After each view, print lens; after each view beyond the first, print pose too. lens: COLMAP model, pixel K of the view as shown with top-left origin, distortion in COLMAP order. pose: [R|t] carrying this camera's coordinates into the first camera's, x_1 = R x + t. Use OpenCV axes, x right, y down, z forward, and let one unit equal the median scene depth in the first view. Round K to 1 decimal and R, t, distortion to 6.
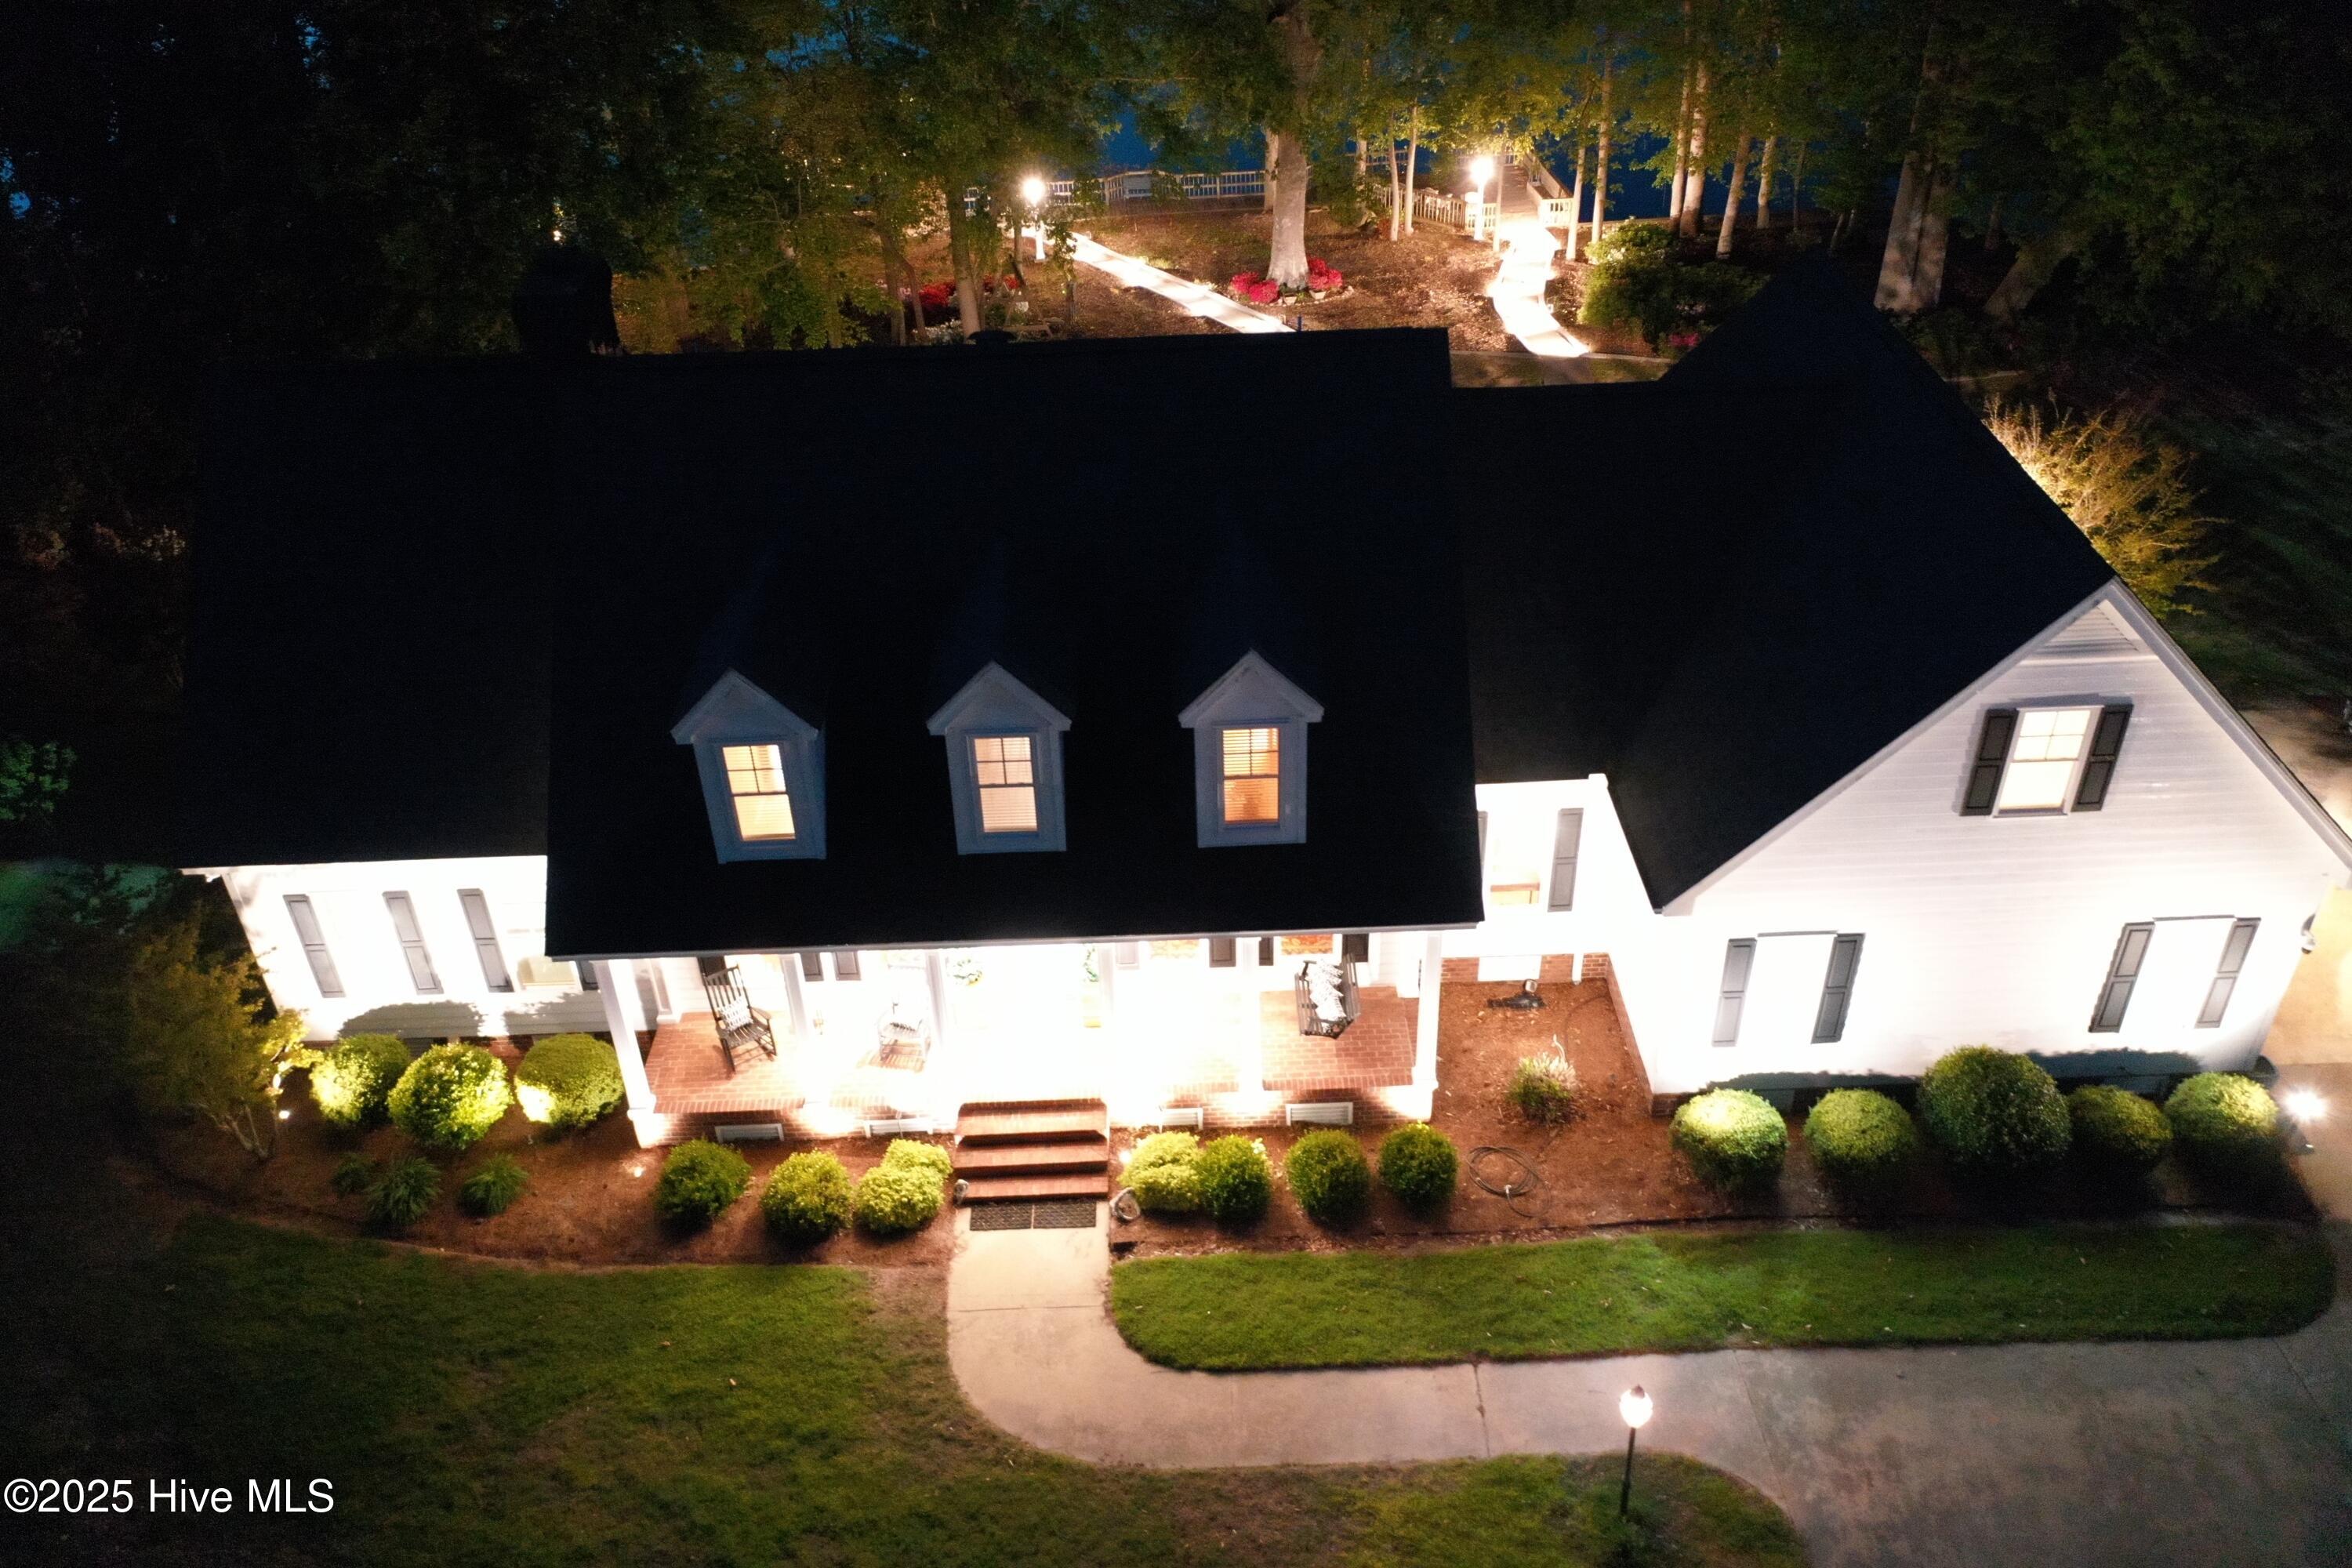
lens RADIAL K [[1862.0, 0, 1178.7], [0, 1862.0, 779.8], [0, 0, 1]] dist [0.002000, 0.002592]
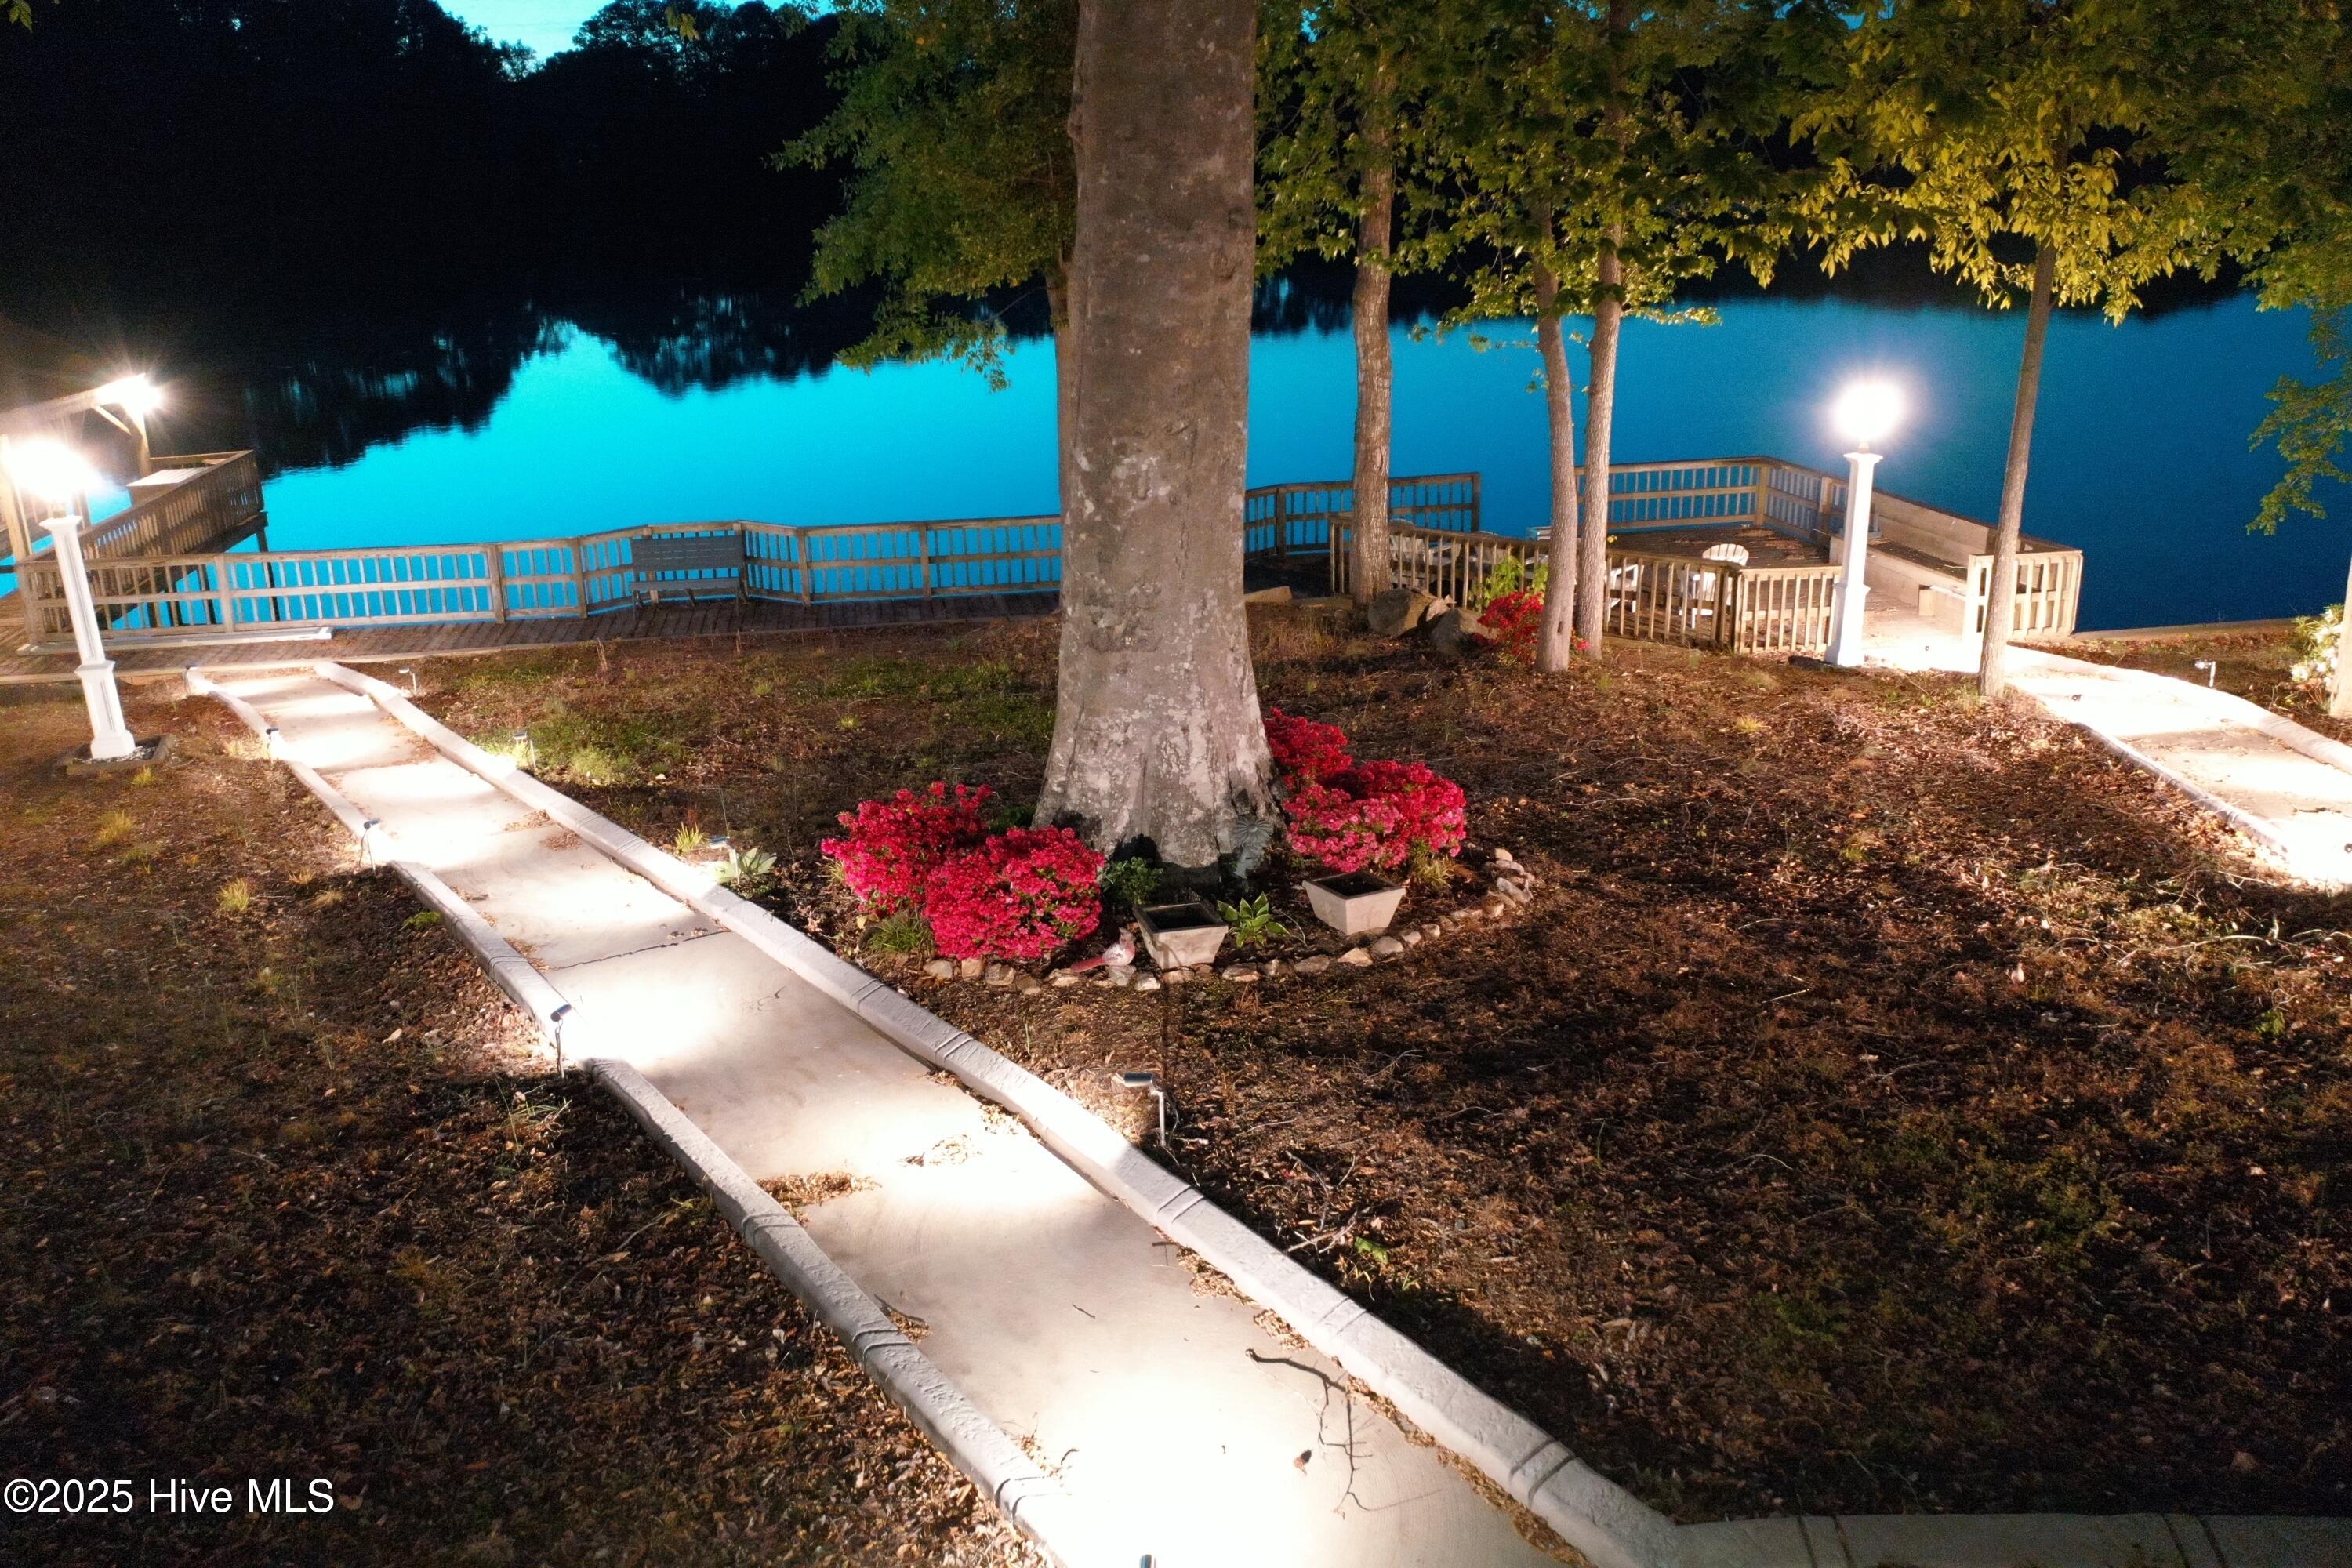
lens RADIAL K [[1857.9, 0, 1177.2], [0, 1857.9, 778.1], [0, 0, 1]] dist [0.006789, 0.000551]
pose [[0.996414, -0.016317, 0.083023, 0.044737], [0.039553, 0.957240, -0.286577, -0.216684], [-0.074797, 0.288833, 0.954453, 0.811309]]
